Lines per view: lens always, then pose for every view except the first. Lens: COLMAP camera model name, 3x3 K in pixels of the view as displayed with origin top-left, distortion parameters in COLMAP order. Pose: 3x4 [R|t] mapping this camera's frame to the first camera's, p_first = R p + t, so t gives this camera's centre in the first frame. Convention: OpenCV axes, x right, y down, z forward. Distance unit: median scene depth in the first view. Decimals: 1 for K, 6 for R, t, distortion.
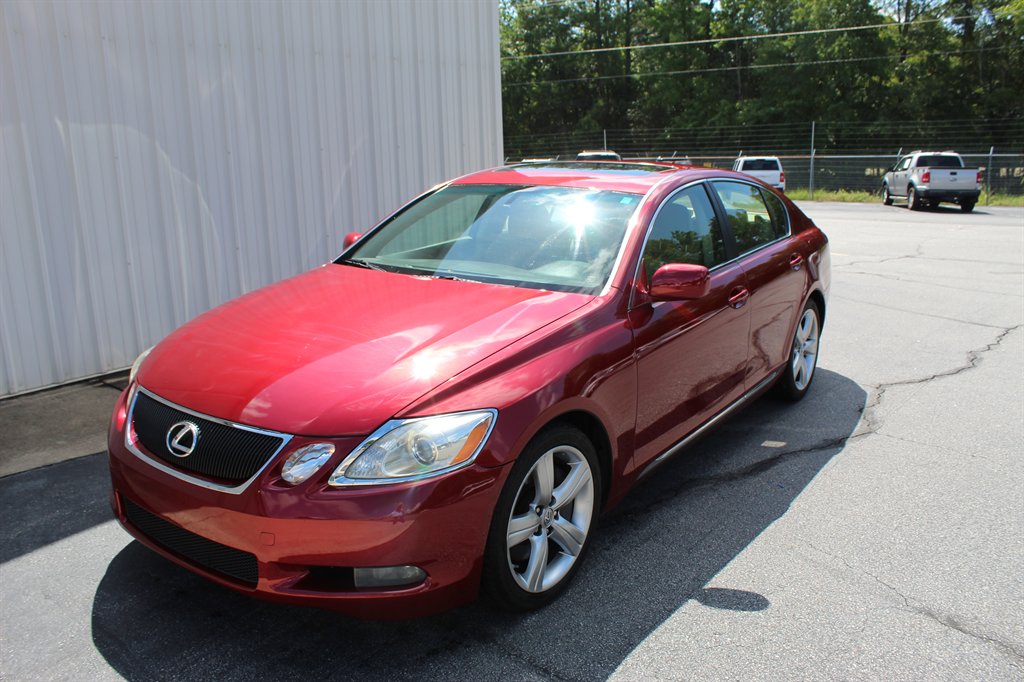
lens RADIAL K [[849.8, 0, 510.4], [0, 849.8, 327.9], [0, 0, 1]] dist [-0.164445, 0.145064]
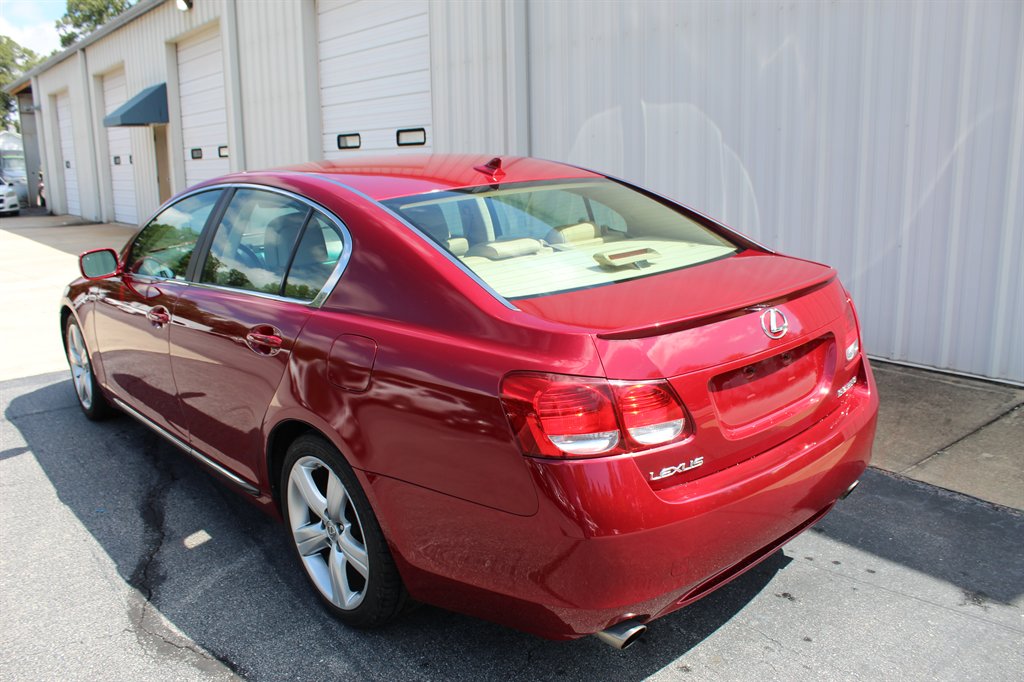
lens RADIAL K [[849.8, 0, 510.4], [0, 849.8, 327.9], [0, 0, 1]] dist [-0.164445, 0.145064]
pose [[-0.227479, 0.229857, -0.946266, 0.901984], [-0.171495, 0.947097, 0.271286, -0.291016], [0.958563, 0.223992, -0.176026, 1.339731]]
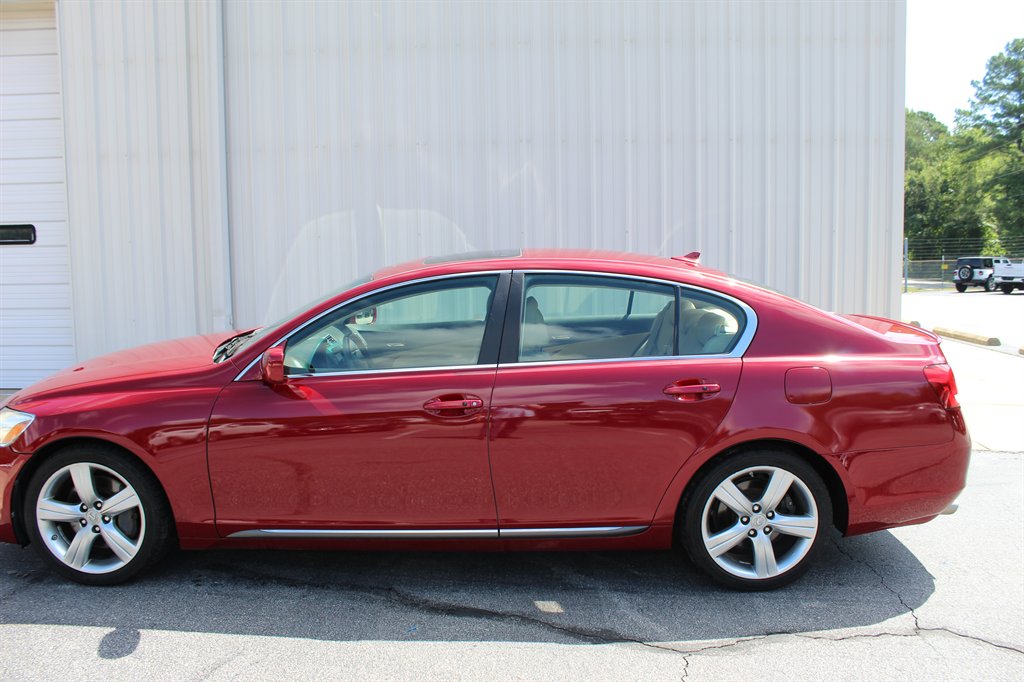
lens RADIAL K [[849.8, 0, 510.4], [0, 849.8, 327.9], [0, 0, 1]] dist [-0.164445, 0.145064]
pose [[0.574250, 0.100957, -0.812431, 0.895060], [-0.175396, 0.984497, -0.001637, -0.111255], [0.799670, 0.143437, 0.583055, 0.462975]]
